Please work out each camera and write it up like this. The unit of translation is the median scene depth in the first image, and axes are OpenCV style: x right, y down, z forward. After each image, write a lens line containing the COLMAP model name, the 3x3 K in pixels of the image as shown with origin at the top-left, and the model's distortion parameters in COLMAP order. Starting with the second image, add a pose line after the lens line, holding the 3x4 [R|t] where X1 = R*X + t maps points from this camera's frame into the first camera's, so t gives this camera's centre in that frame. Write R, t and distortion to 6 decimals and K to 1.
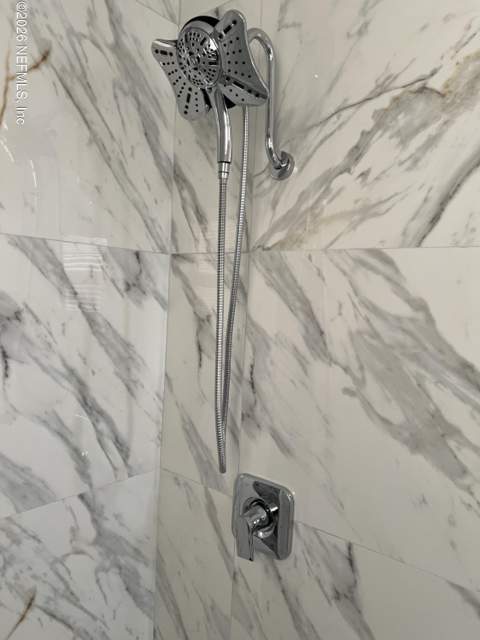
lens RADIAL K [[484.0, 0, 239.4], [0, 484.0, 321.4], [0, 0, 1]] dist [0.024762, -0.019225]
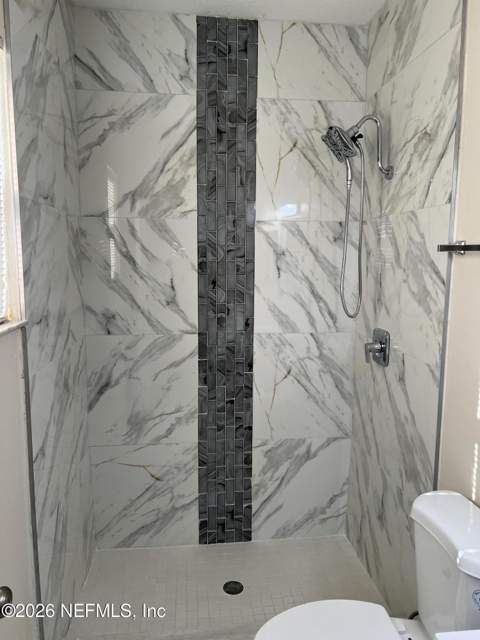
lens RADIAL K [[484.0, 0, 239.7], [0, 484.0, 321.0], [0, 0, 1]] dist [0.024762, -0.019225]
pose [[0.717838, 0.046595, -0.694649, 1.016512], [-0.009387, 0.998315, 0.057264, 0.176102], [0.696147, -0.034585, 0.717066, -0.861216]]
